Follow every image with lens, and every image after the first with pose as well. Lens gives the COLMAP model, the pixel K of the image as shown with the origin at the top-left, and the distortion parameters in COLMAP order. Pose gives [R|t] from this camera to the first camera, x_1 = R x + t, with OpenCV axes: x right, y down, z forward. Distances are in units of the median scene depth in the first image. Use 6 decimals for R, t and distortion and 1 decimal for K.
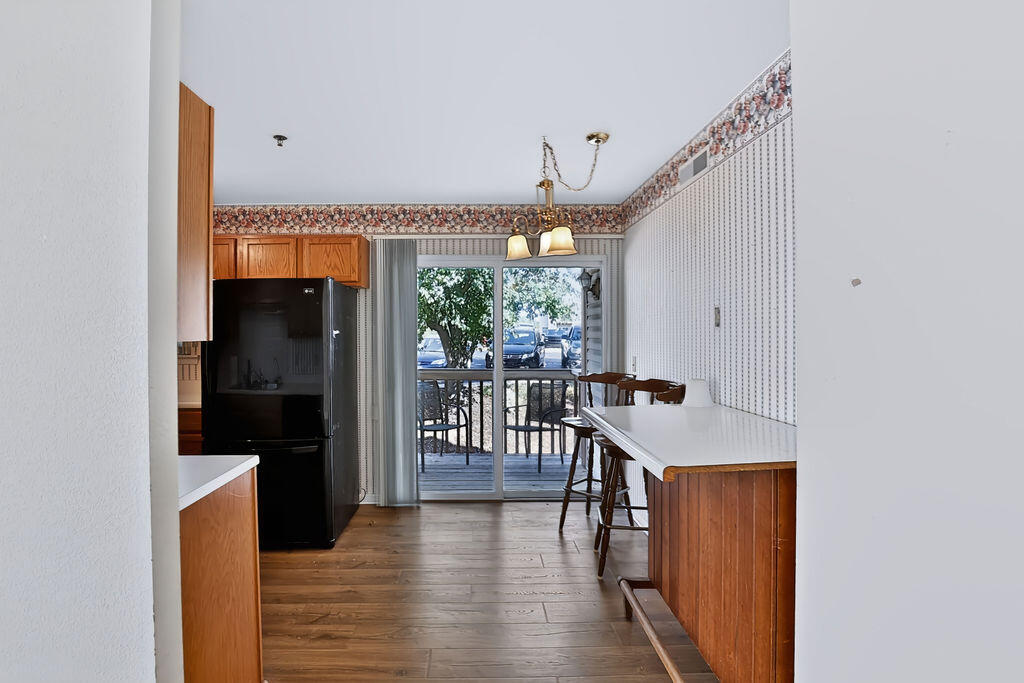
lens RADIAL K [[501.0, 0, 490.4], [0, 501.0, 331.2], [0, 0, 1]] dist [-0.017529, 0.001023]
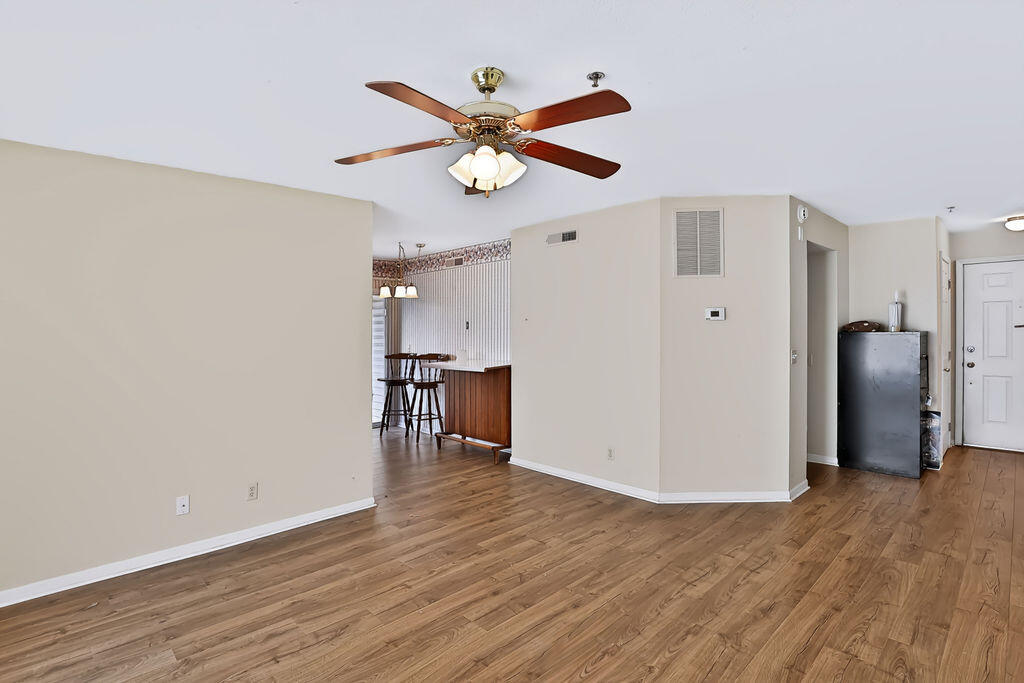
lens RADIAL K [[501.0, 0, 513.0], [0, 501.0, 346.4], [0, 0, 1]] dist [-0.017529, 0.001023]
pose [[0.732366, -0.026581, 0.680392, -0.855385], [0.005221, 0.999428, 0.033425, -0.008369], [-0.680891, -0.020927, 0.732086, -0.780588]]
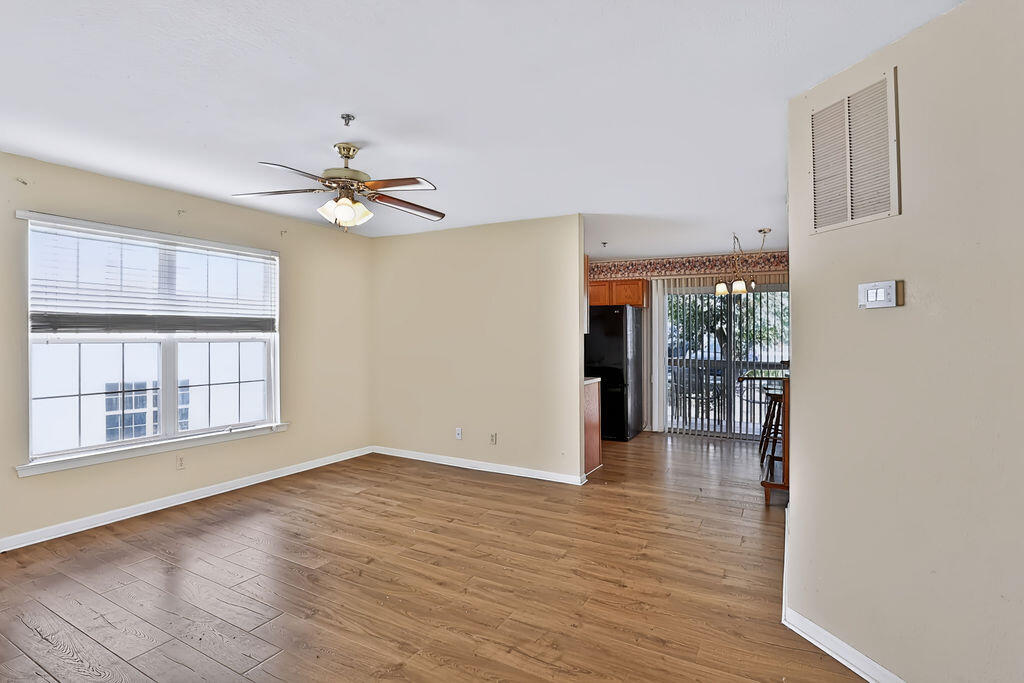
lens RADIAL K [[501.0, 0, 514.1], [0, 501.0, 331.6], [0, 0, 1]] dist [-0.017529, 0.001023]
pose [[0.865318, -0.000028, -0.501224, 0.289002], [-0.001824, 0.999993, -0.003205, 0.003928], [0.501221, 0.003687, 0.865312, -0.953034]]
